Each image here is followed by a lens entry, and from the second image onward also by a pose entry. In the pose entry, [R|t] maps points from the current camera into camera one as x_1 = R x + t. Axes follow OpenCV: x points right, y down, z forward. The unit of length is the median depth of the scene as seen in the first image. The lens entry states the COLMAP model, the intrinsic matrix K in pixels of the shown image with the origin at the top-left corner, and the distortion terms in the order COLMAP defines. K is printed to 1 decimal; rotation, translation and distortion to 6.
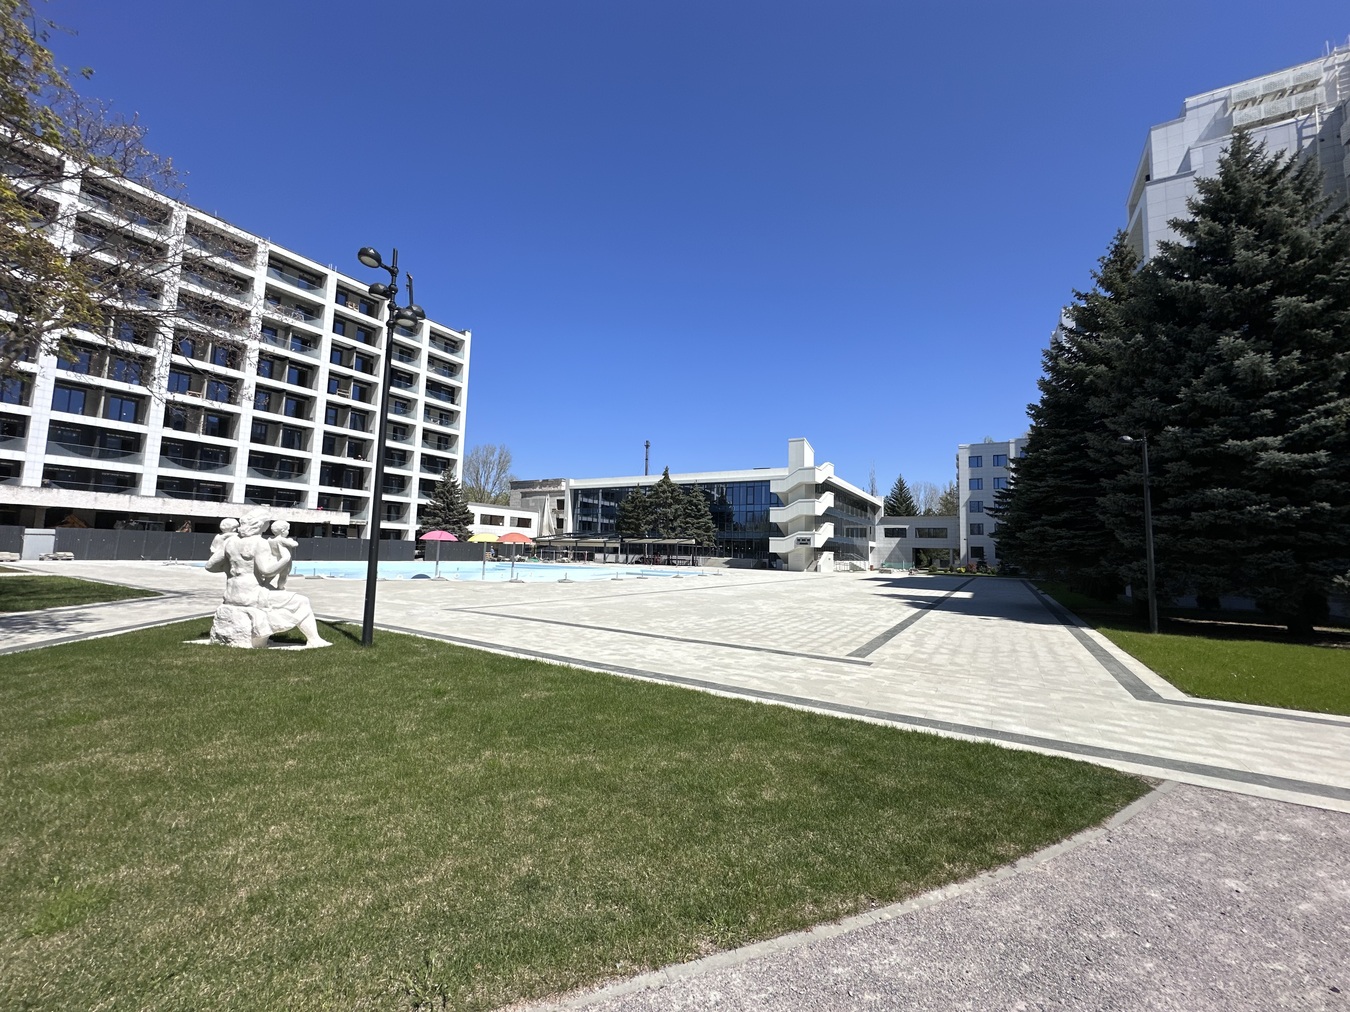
lens RADIAL K [[534.2, 0, 676.9], [0, 534.2, 506.6], [0, 0, 1]] dist [-0.003034, -0.000052]
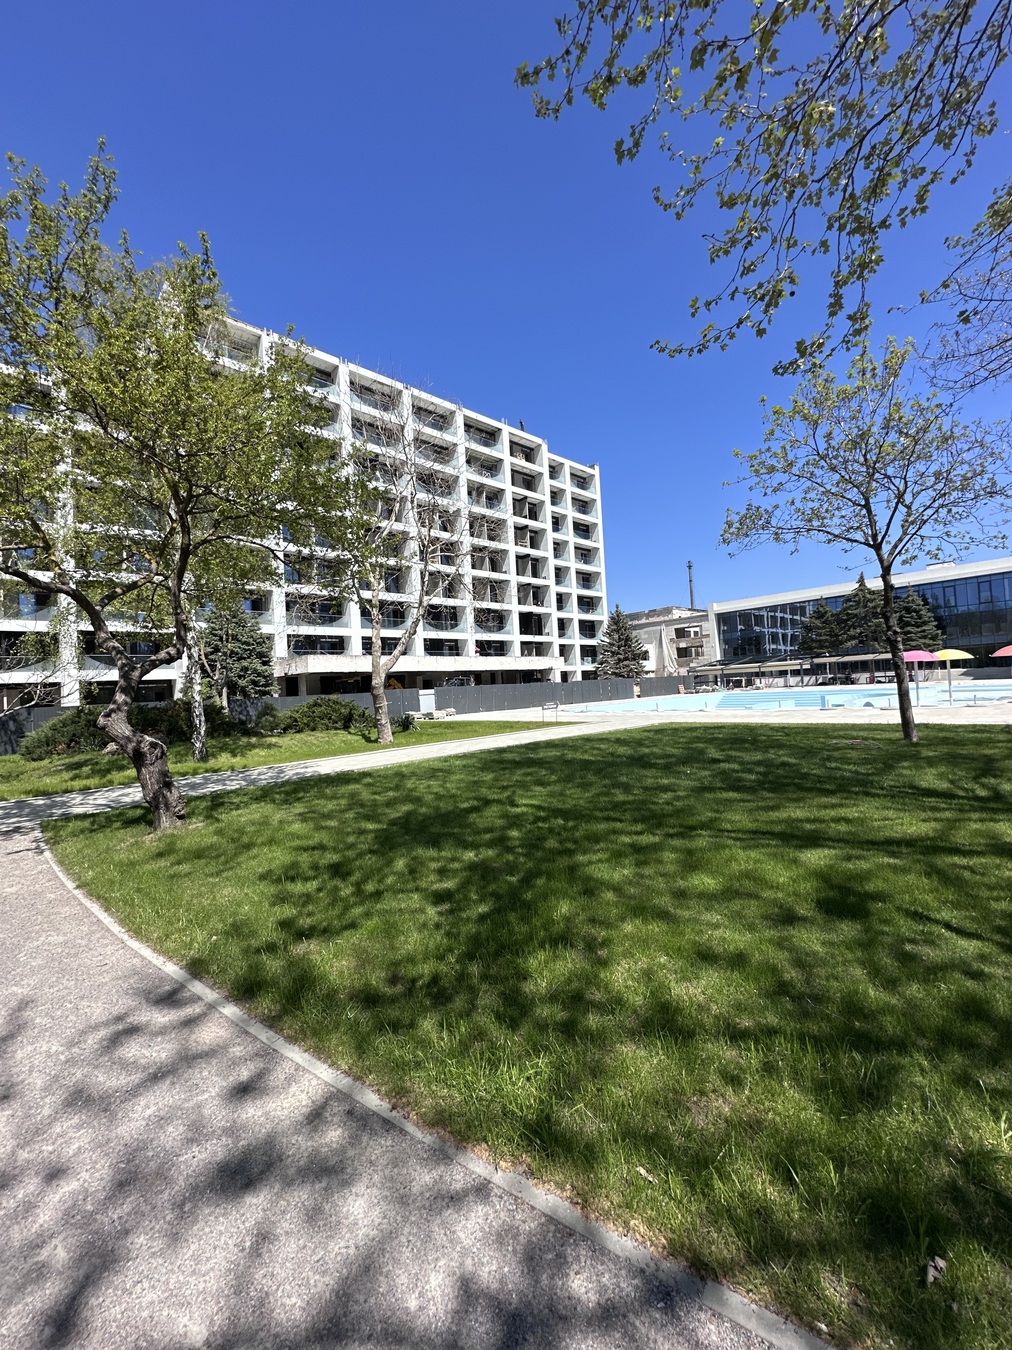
lens RADIAL K [[534.2, 0, 503.5], [0, 534.2, 673.2], [0, 0, 1]] dist [-0.003034, -0.000052]
pose [[0.954566, -0.090922, -0.283790, -0.464399], [0.107949, 0.993141, 0.044913, -0.017482], [0.277760, -0.073507, 0.957834, -0.017861]]
